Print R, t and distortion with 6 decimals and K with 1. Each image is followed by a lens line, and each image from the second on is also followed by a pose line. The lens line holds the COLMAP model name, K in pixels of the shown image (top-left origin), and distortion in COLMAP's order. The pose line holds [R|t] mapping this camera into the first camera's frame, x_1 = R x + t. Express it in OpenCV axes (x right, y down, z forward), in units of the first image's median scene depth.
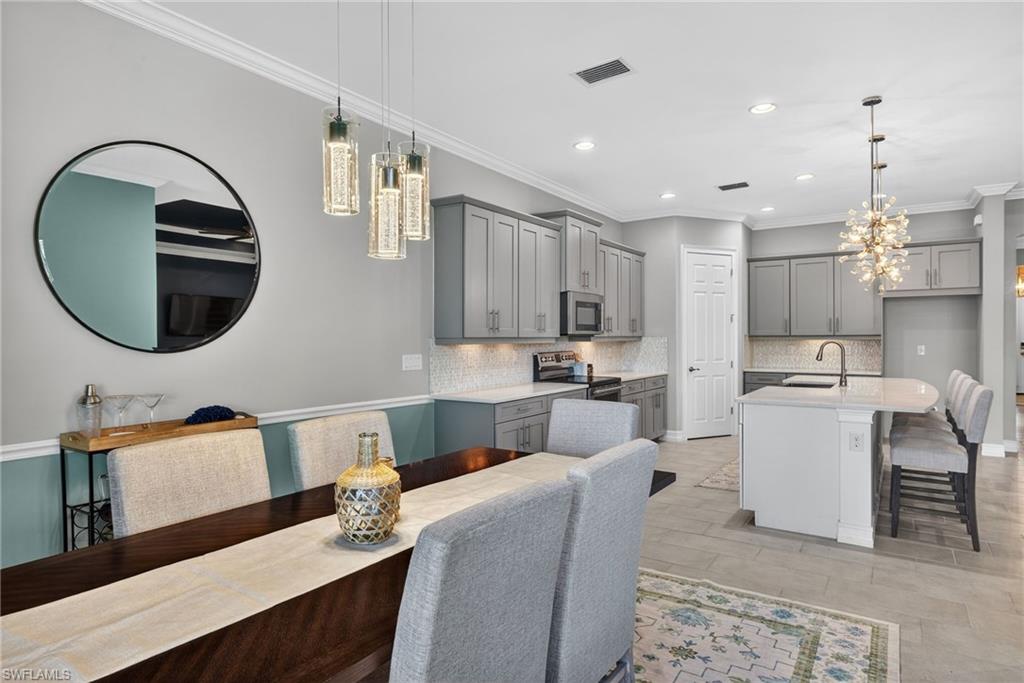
lens RADIAL K [[578.6, 0, 512.3], [0, 578.6, 342.6], [0, 0, 1]] dist [0.000373, 0.002484]
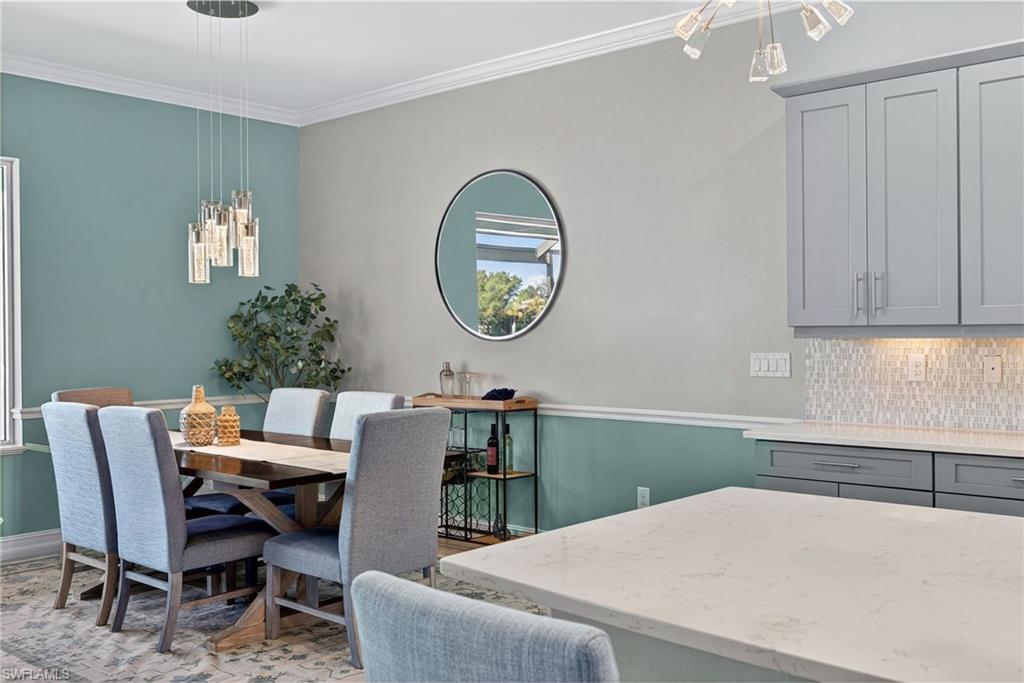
lens RADIAL K [[958.1, 0, 512.7], [0, 958.1, 338.0], [0, 0, 1]] dist [-0.001546, 0.000000]
pose [[-0.138957, 0.003864, -0.990291, 0.614524], [-0.003705, 0.999983, 0.004421, 0.000162], [0.990292, 0.004284, -0.138940, 0.569905]]
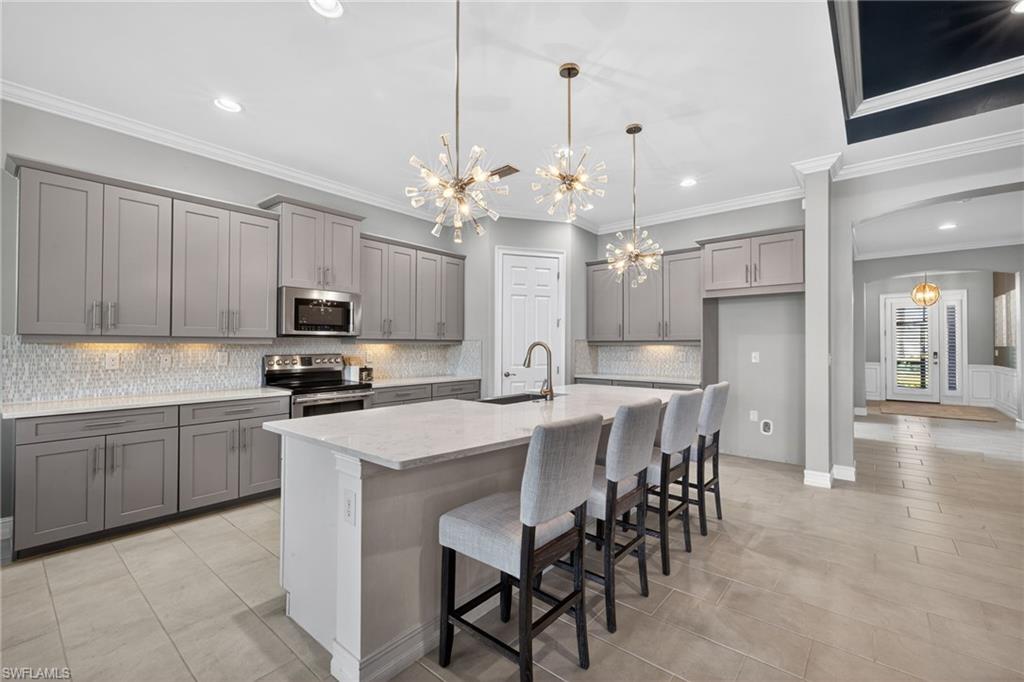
lens RADIAL K [[427.1, 0, 513.4], [0, 427.1, 342.1], [0, 0, 1]] dist [0.013688, 0.000610]
pose [[0.993859, 0.006251, -0.110477, 0.441356], [-0.008336, 0.999795, -0.018425, 0.005570], [0.110339, 0.019233, 0.993708, 0.320040]]
